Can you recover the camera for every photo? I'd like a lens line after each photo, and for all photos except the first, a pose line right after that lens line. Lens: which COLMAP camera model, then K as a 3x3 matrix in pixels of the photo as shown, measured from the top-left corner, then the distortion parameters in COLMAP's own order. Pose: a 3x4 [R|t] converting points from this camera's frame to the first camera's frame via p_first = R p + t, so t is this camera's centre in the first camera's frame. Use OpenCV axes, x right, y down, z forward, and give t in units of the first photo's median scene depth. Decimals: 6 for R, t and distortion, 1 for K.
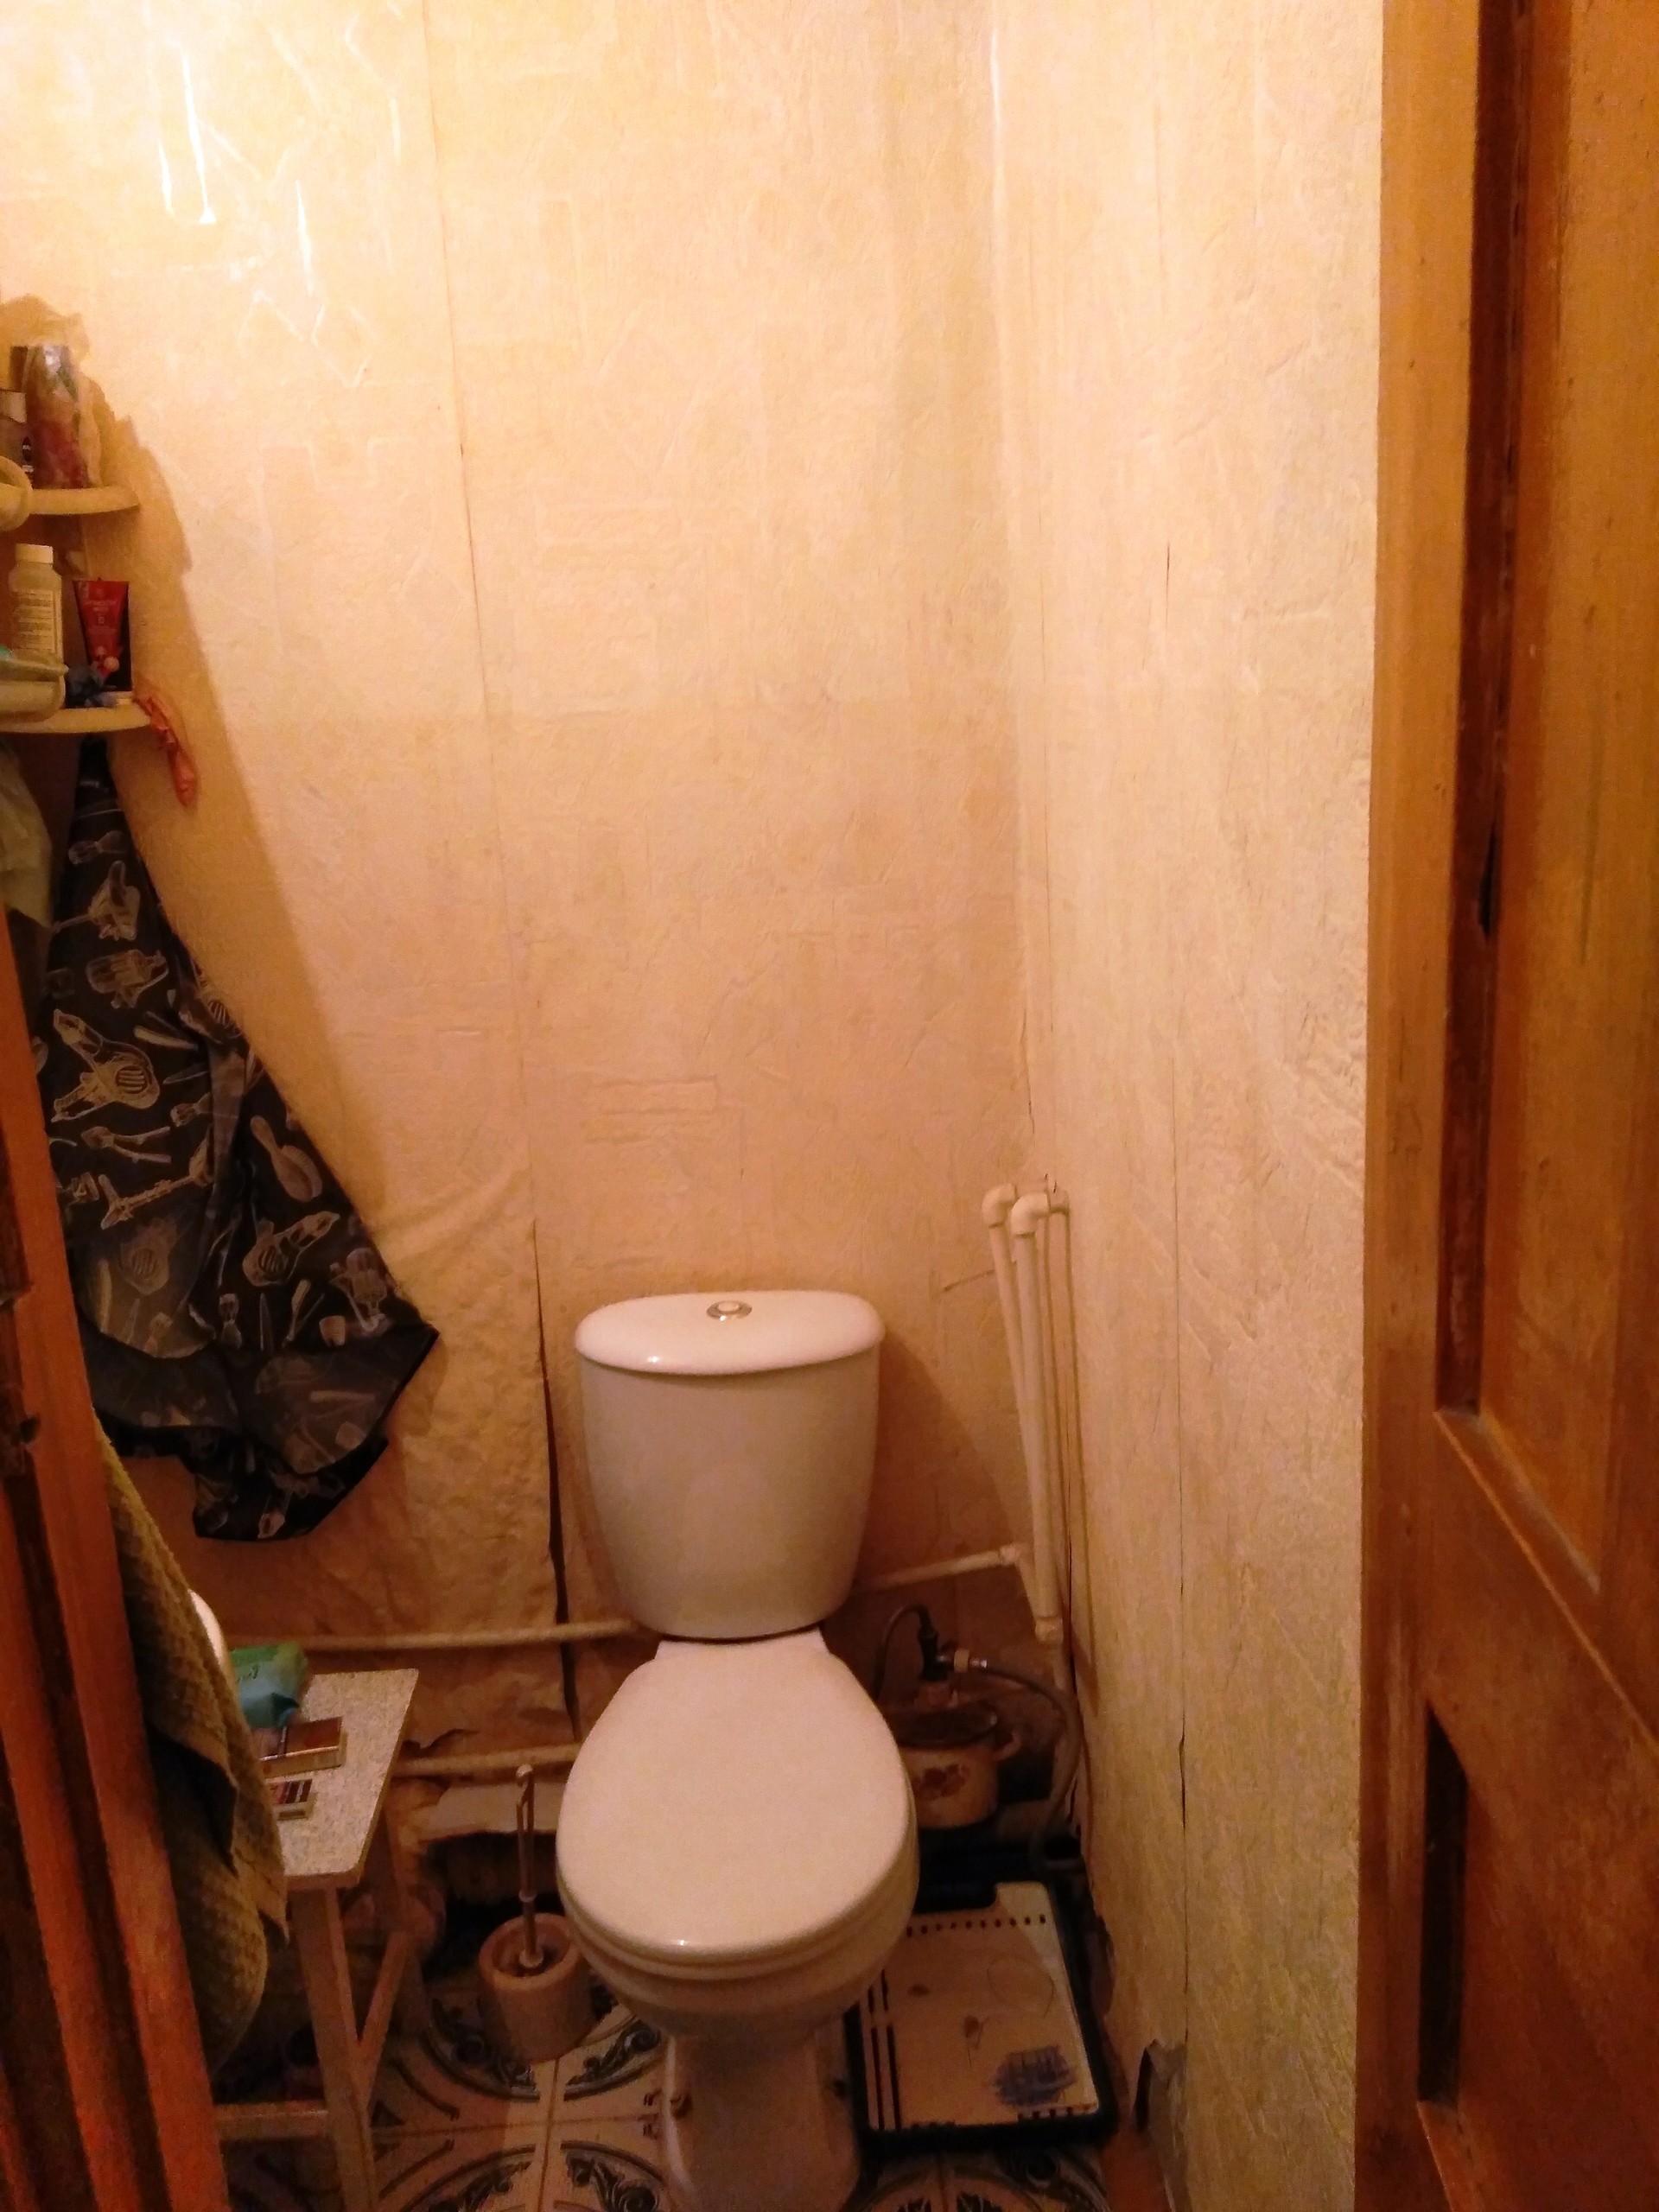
lens RADIAL K [[1700.6, 0, 821.9], [0, 1700.6, 1118.3], [0, 0, 1]] dist [0.130783, -0.203026]
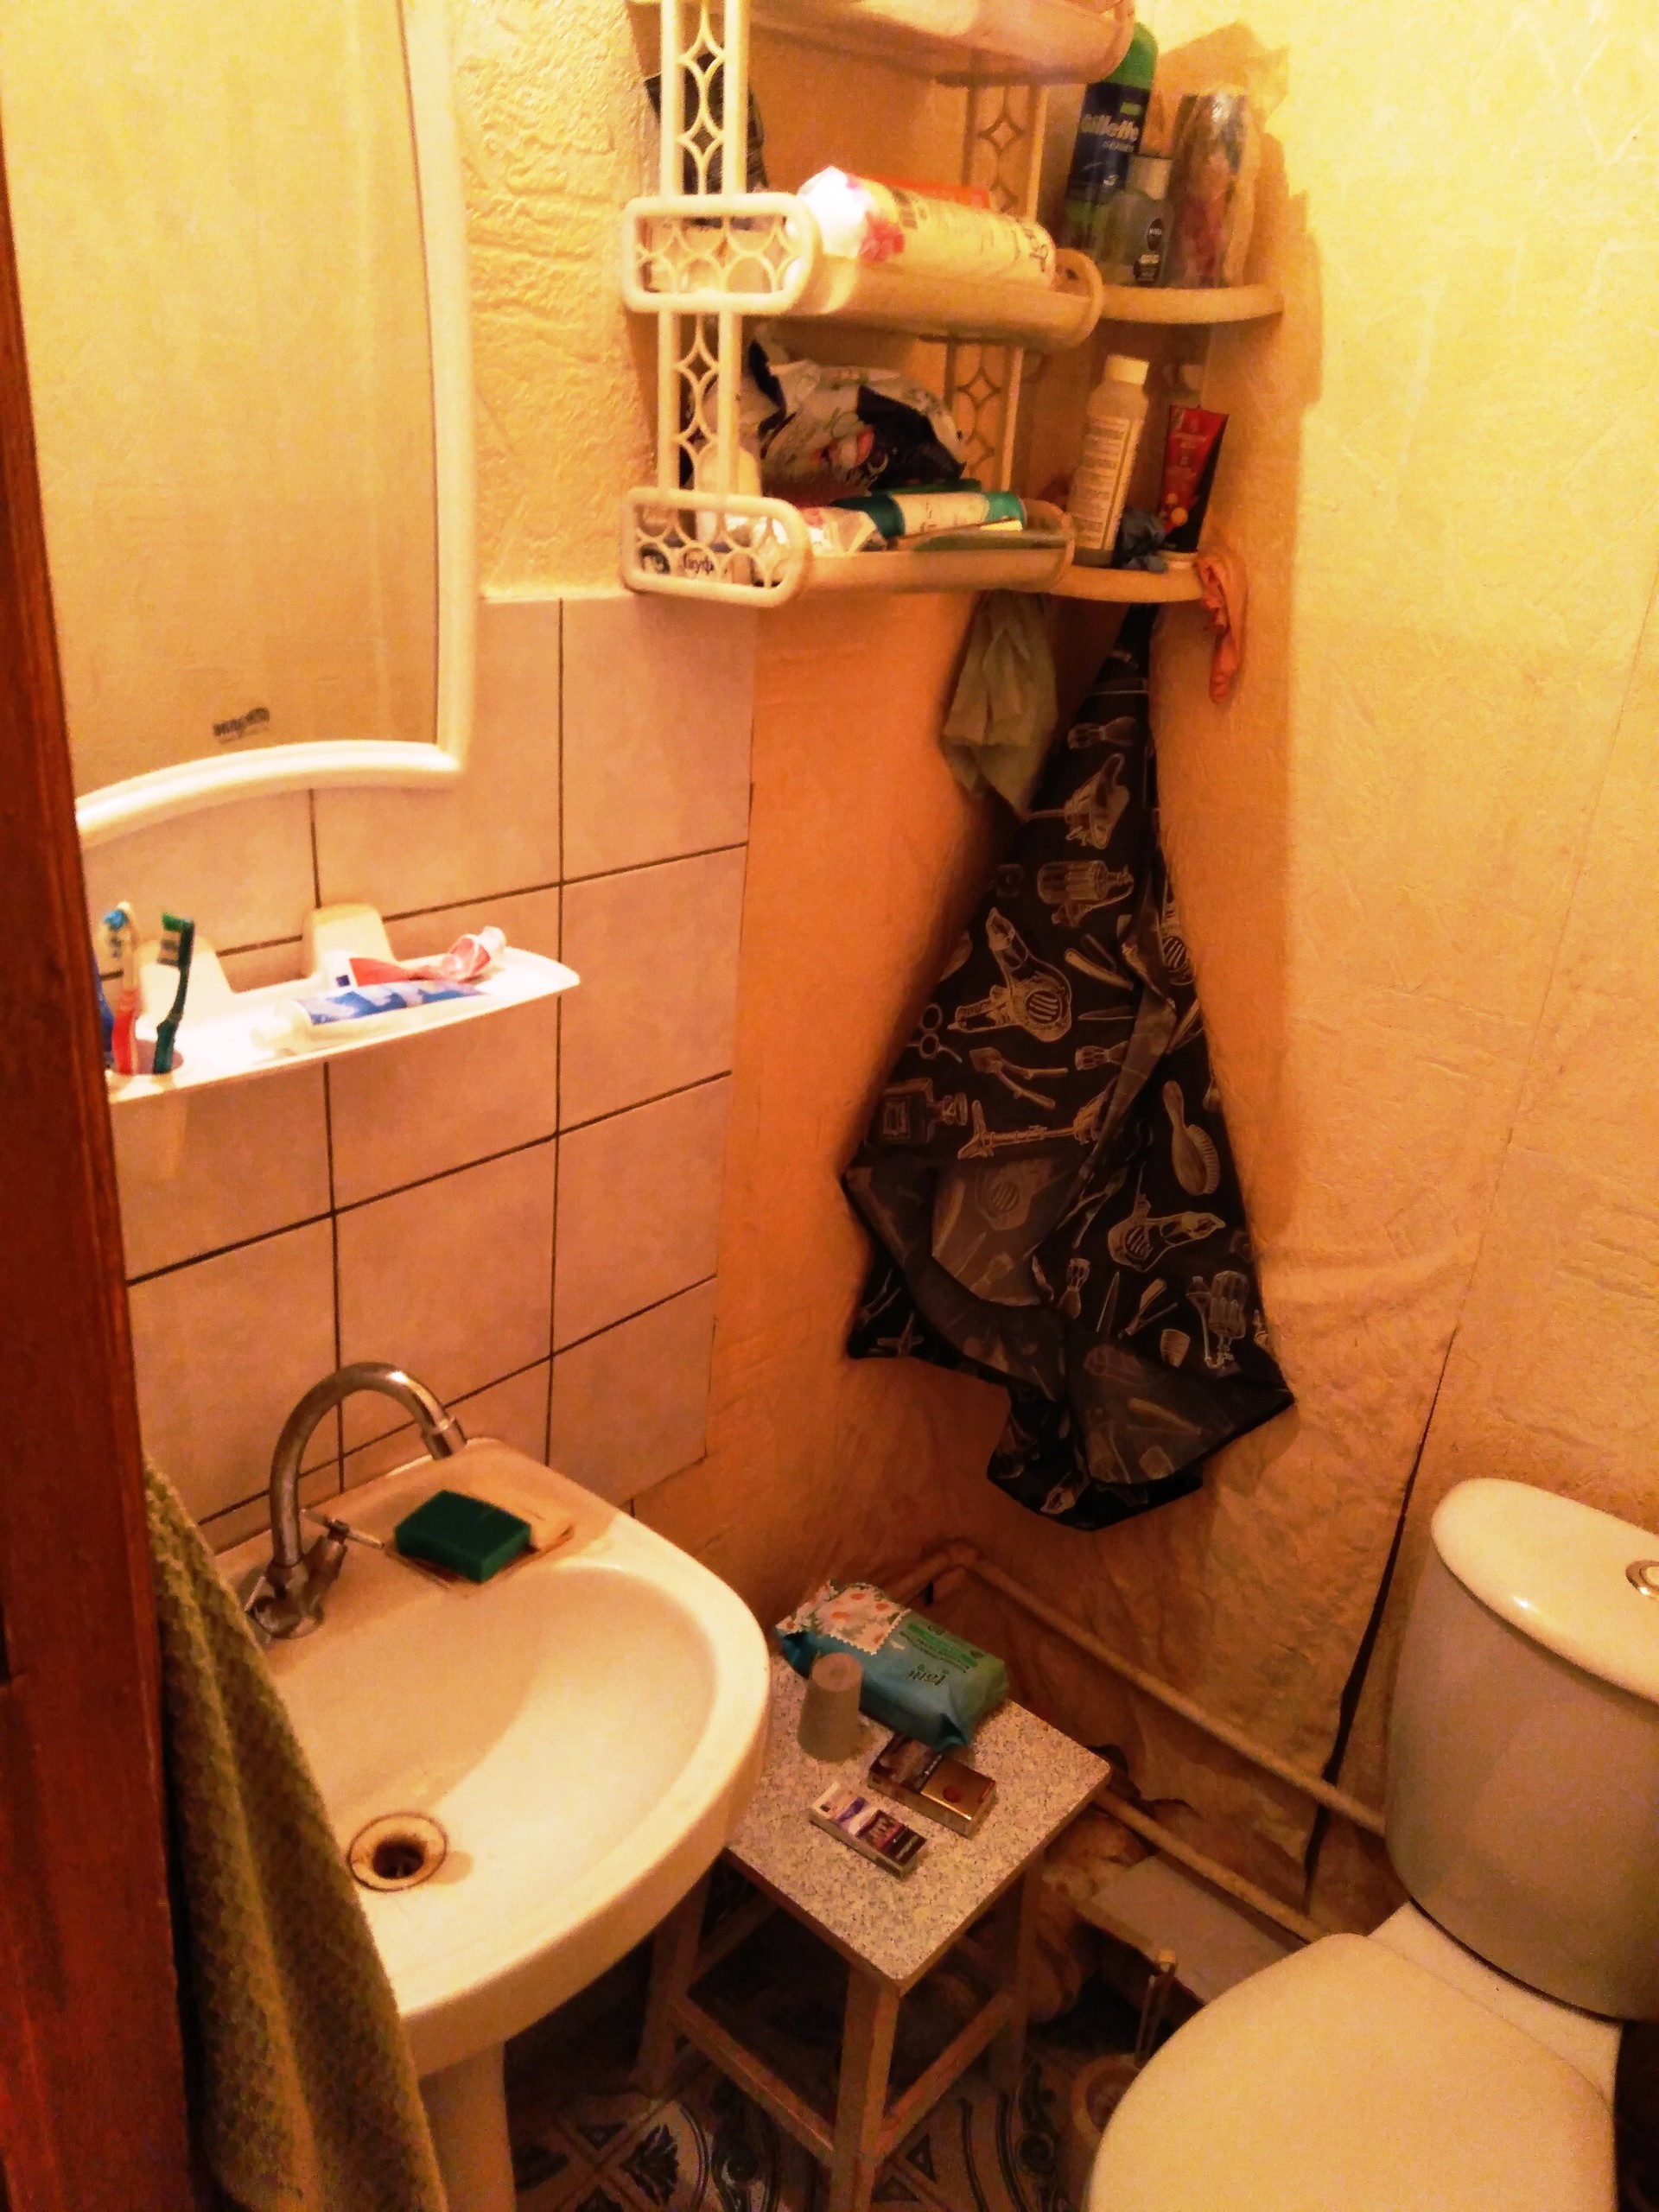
lens RADIAL K [[1700.6, 0, 821.9], [0, 1700.6, 1118.3], [0, 0, 1]] dist [0.130783, -0.203026]
pose [[0.722087, 0.368893, -0.585242, 0.043675], [-0.274826, 0.929311, 0.246682, -0.146813], [0.634871, -0.017286, 0.772425, 0.252642]]
